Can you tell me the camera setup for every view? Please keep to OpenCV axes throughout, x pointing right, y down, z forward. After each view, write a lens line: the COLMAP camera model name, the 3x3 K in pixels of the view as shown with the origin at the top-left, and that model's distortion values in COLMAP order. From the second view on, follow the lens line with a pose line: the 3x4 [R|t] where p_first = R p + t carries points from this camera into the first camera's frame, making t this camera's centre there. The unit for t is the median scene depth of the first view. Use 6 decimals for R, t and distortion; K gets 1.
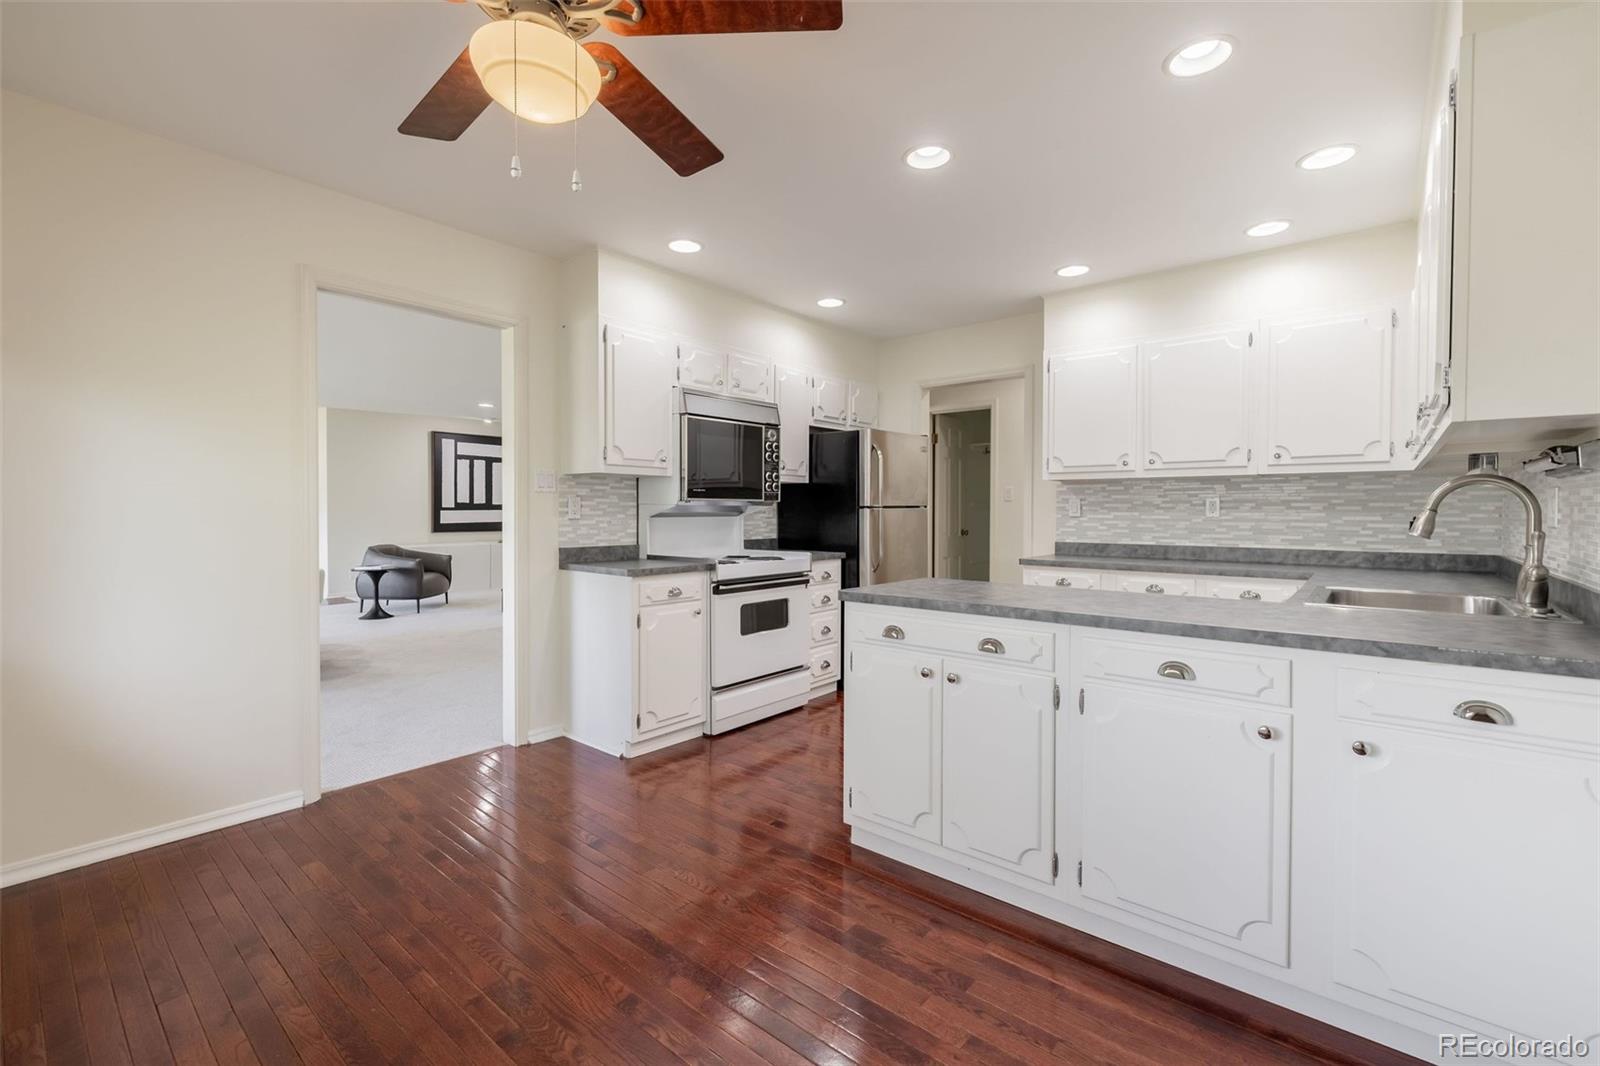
lens RADIAL K [[692.6, 0, 798.5], [0, 692.6, 520.9], [0, 0, 1]] dist [0.002198, 0.000235]
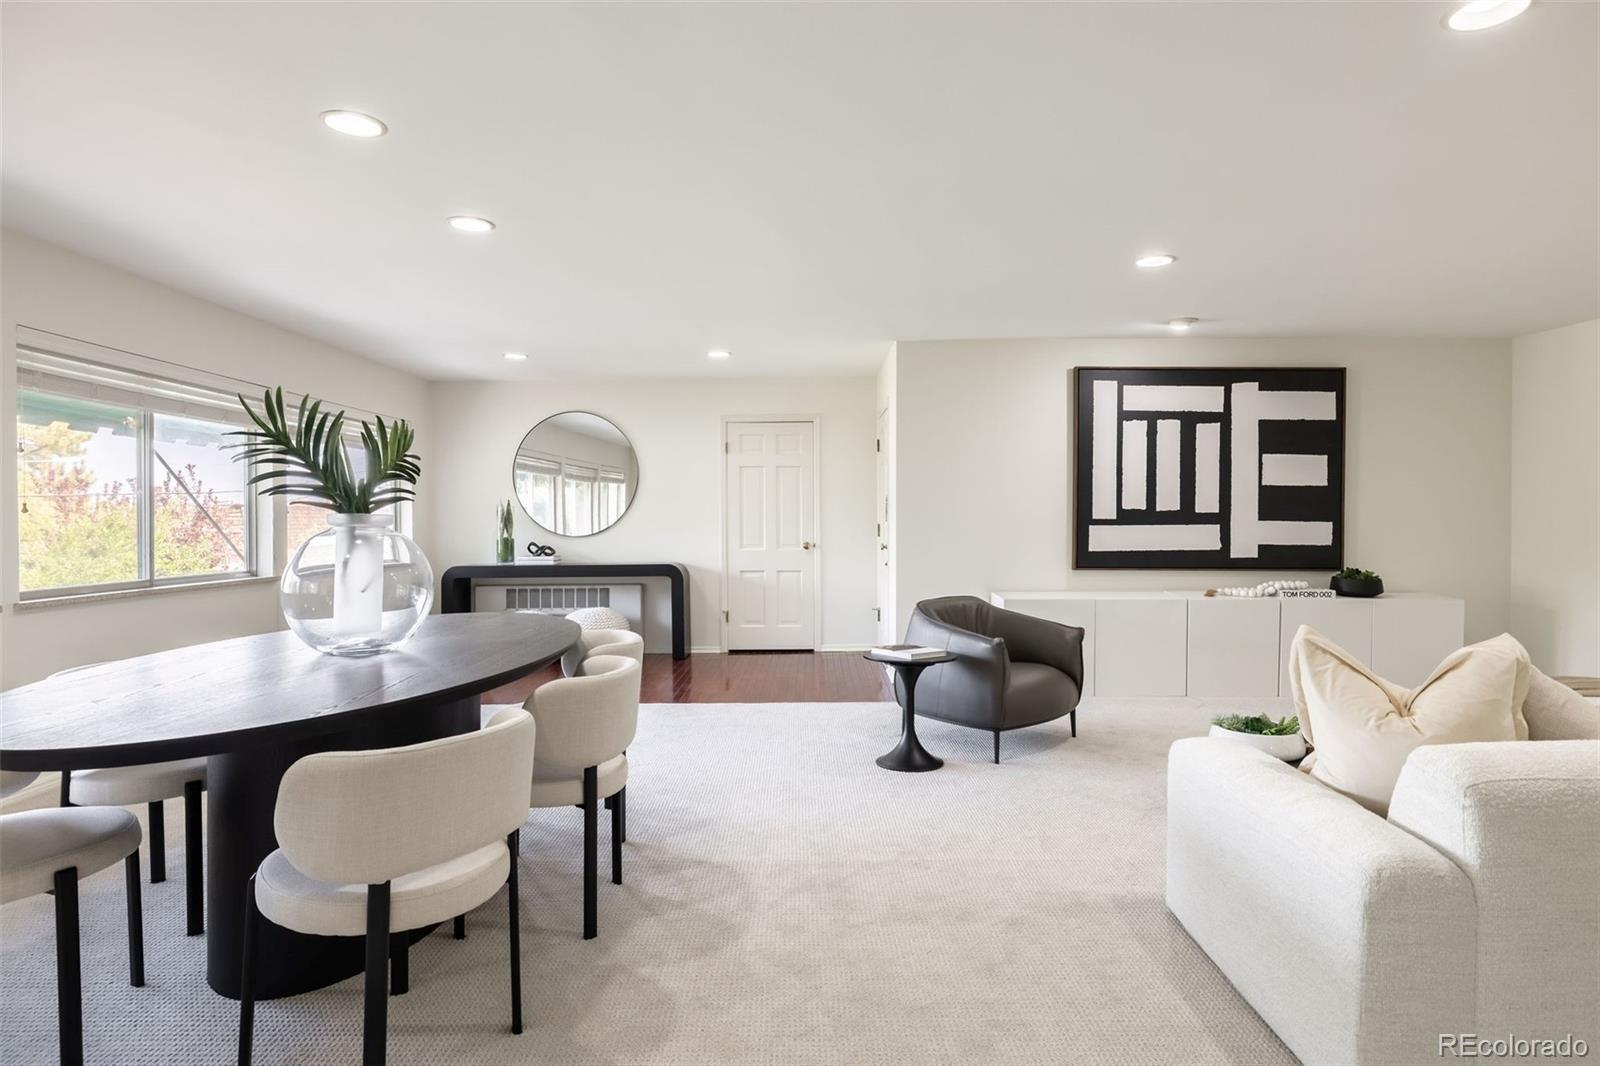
lens RADIAL K [[895.8, 0, 810.4], [0, 895.8, 524.0], [0, 0, 1]] dist [-0.002417, -0.001556]
pose [[0.645068, 0.002082, -0.764123, -0.154614], [-0.012578, 0.999890, -0.007894, -0.008369], [0.764022, 0.014703, 0.645023, 0.433169]]
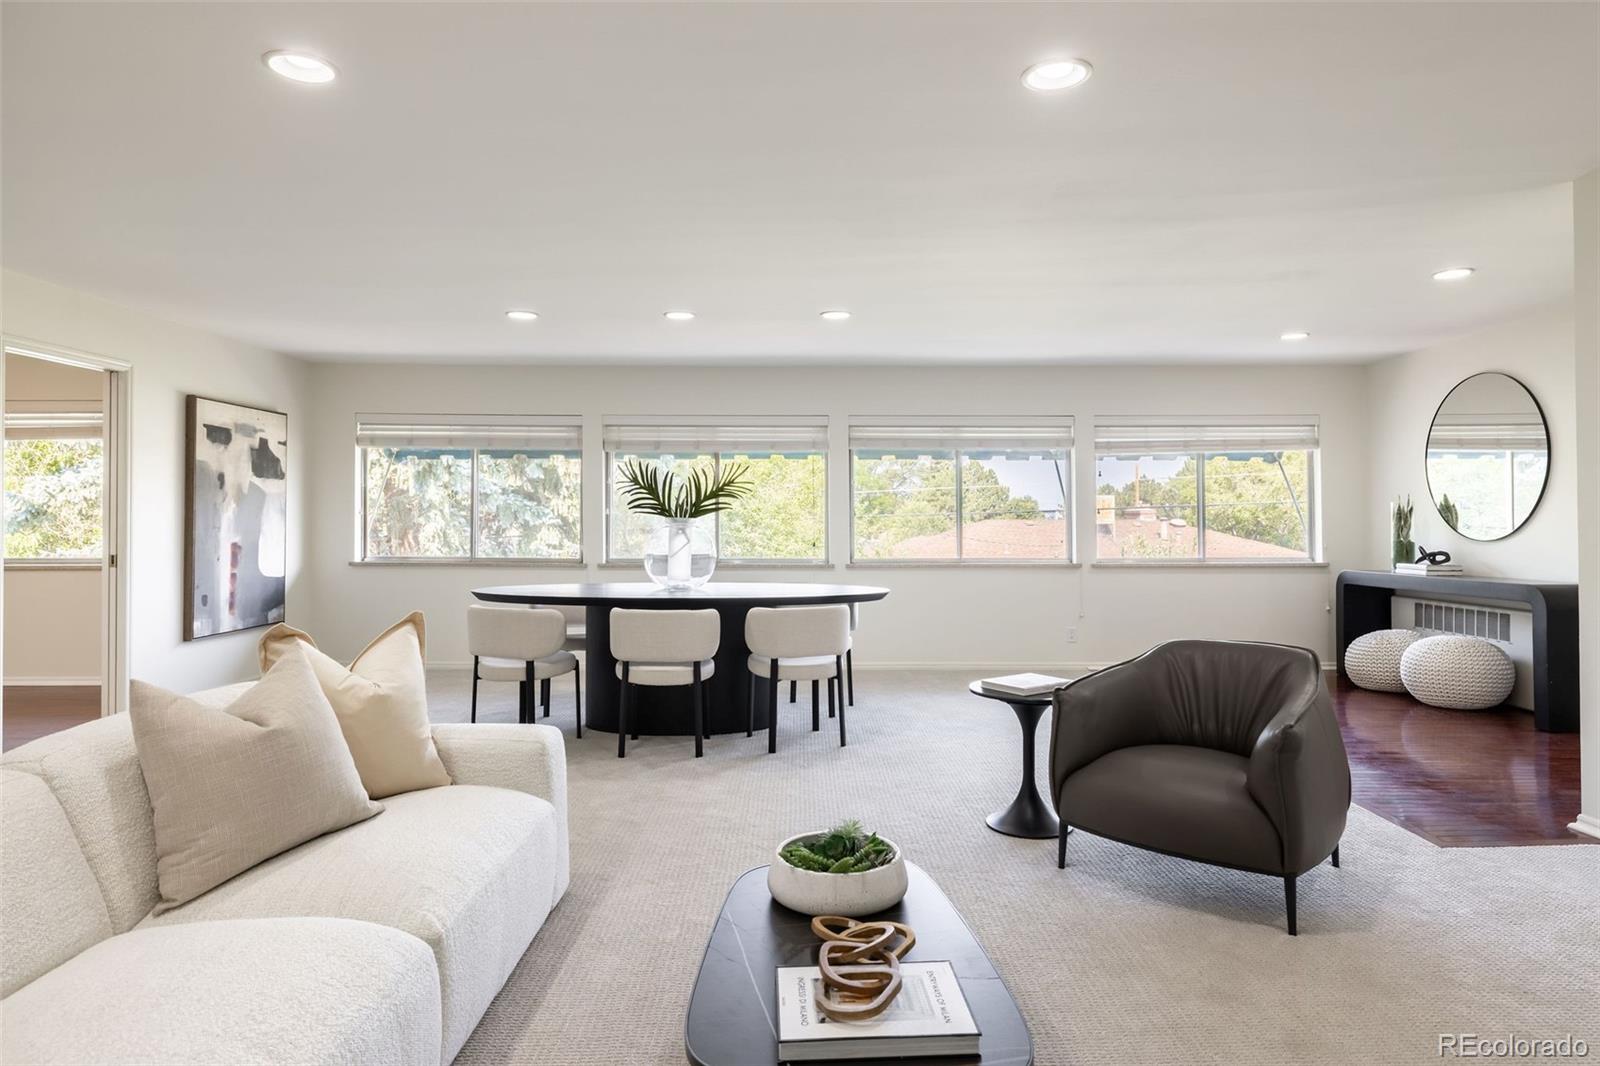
lens RADIAL K [[934.9, 0, 807.0], [0, 934.9, 509.5], [0, 0, 1]] dist [-0.002263, -0.000448]
pose [[-0.760449, -0.007085, -0.649359, -0.154921], [-0.010544, 0.999943, 0.001438, -0.018092], [0.649312, 0.007940, -0.760481, 0.979572]]
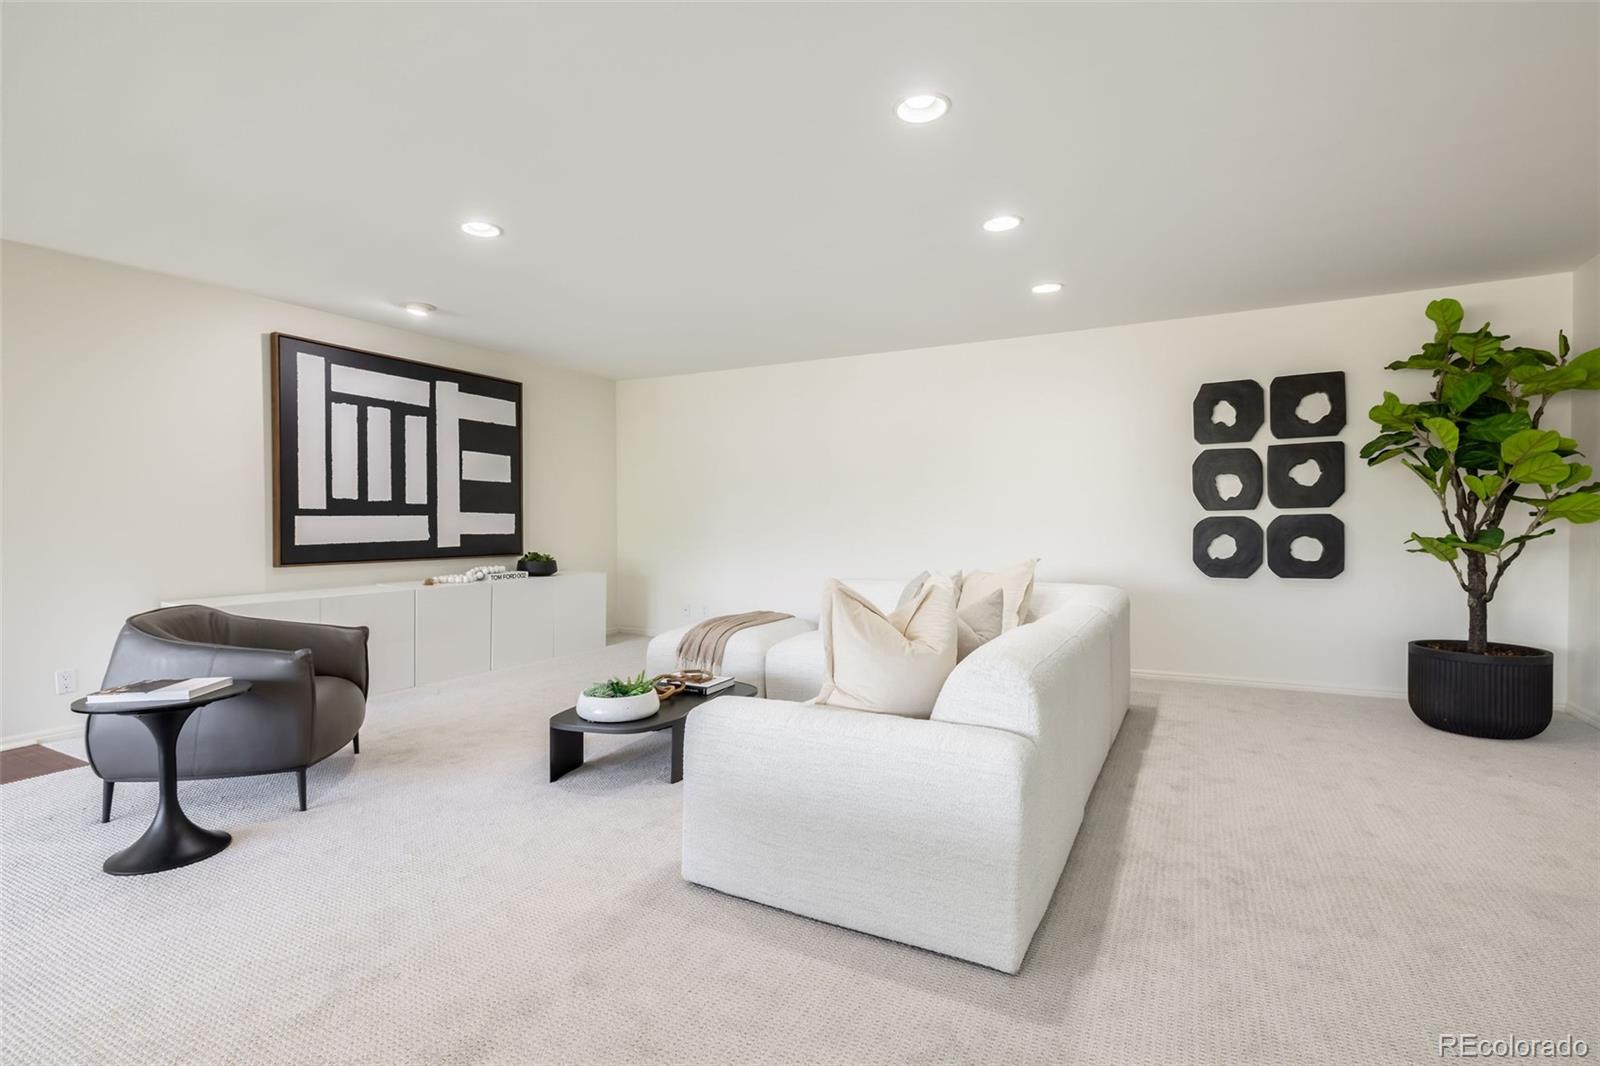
lens RADIAL K [[758.0, 0, 800.0], [0, 758.0, 533.0], [0, 0, 1]] dist [-0.004213, -0.000083]
pose [[0.976559, -0.012881, 0.214864, -0.307943], [0.014025, 0.999894, -0.003800, 0.002133], [-0.214792, 0.006725, 0.976637, 0.464697]]
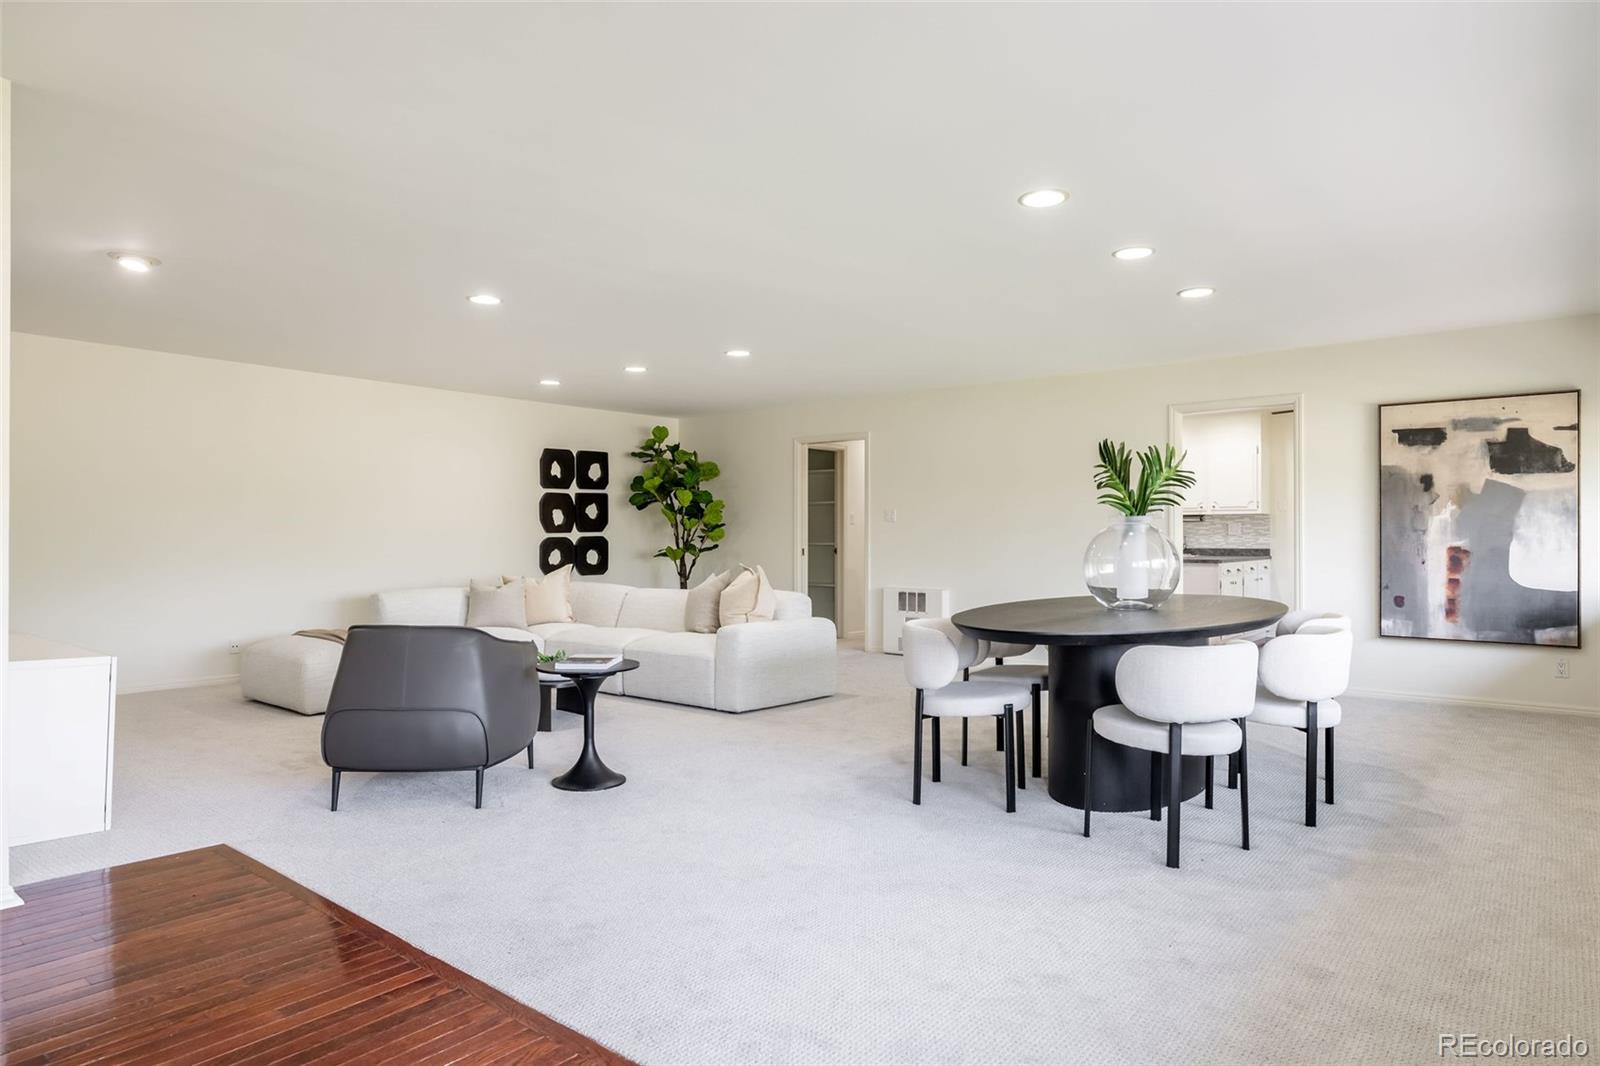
lens RADIAL K [[966.0, 0, 796.3], [0, 966.0, 531.3], [0, 0, 1]] dist [-0.001675, 0.002887]
pose [[-0.014274, 0.002535, 0.999895, -0.907516], [0.017697, 0.999841, -0.002282, -0.006067], [-0.999742, 0.017662, -0.014317, 0.667025]]
